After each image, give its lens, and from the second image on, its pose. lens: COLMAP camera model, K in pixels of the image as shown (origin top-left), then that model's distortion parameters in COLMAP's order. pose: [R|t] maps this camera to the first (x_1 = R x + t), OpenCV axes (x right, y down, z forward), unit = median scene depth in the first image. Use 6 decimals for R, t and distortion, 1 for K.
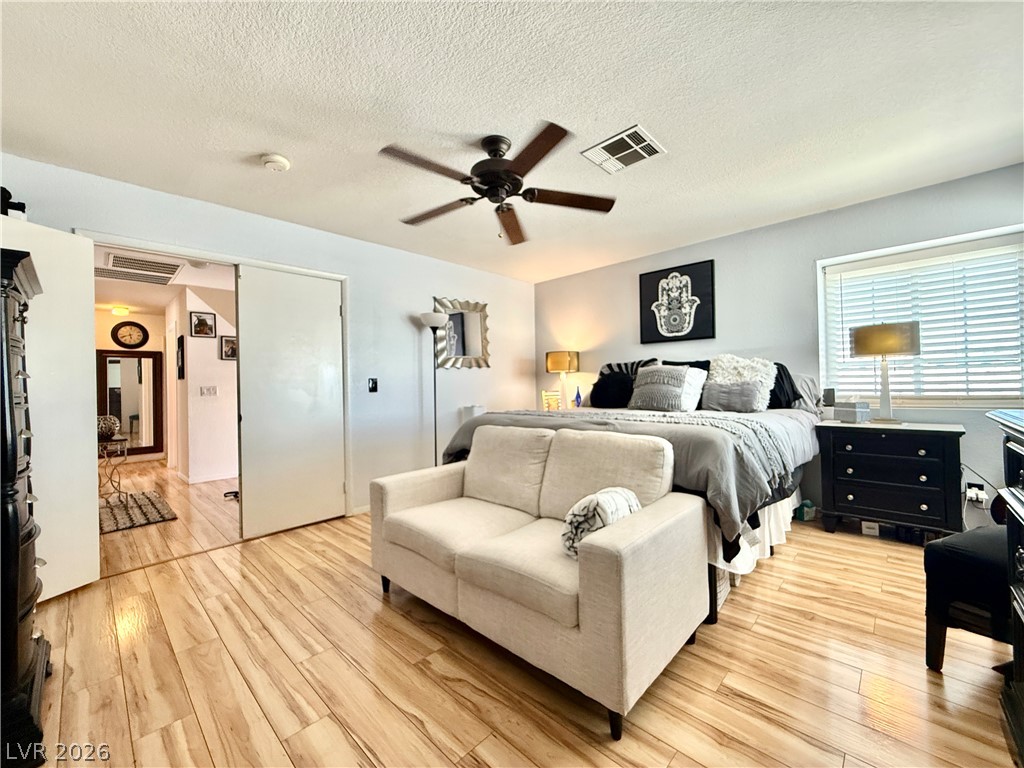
lens RADIAL K [[412.5, 0, 511.1], [0, 412.5, 382.8], [0, 0, 1]] dist [-0.003185, 0.000014]
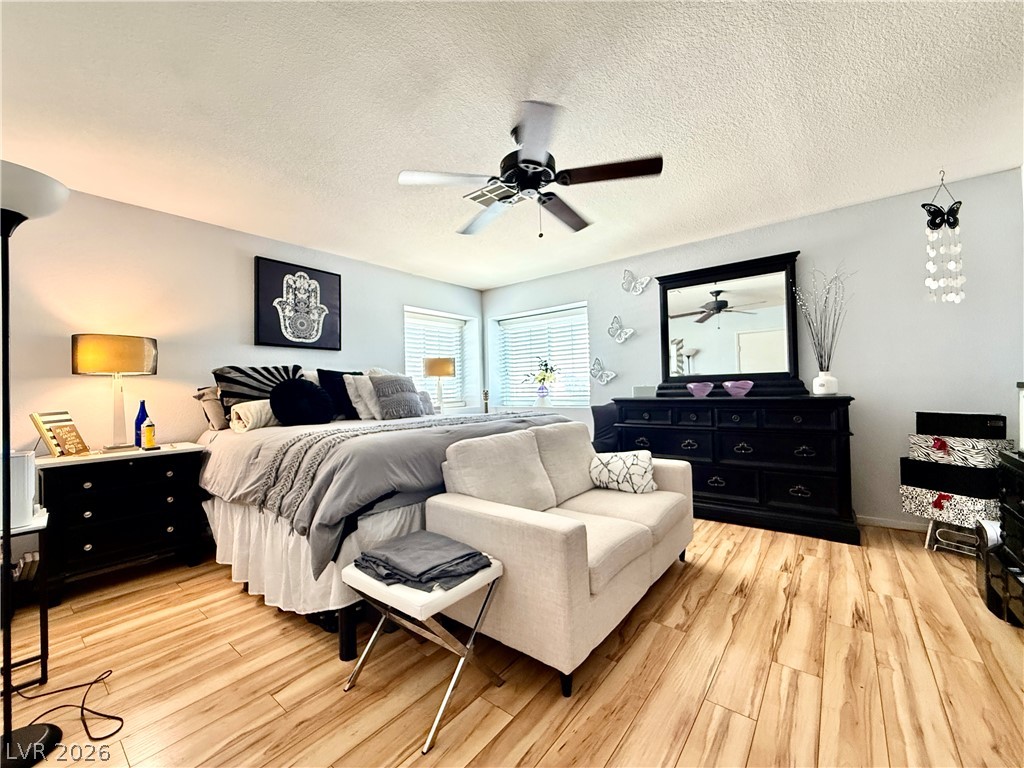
lens RADIAL K [[412.5, 0, 513.1], [0, 412.5, 384.4], [0, 0, 1]] dist [-0.003185, 0.000014]
pose [[-0.092846, 0.035814, 0.995036, -0.544111], [0.021092, 0.999199, -0.033996, 0.018541], [-0.995457, 0.017831, -0.093527, 0.641032]]
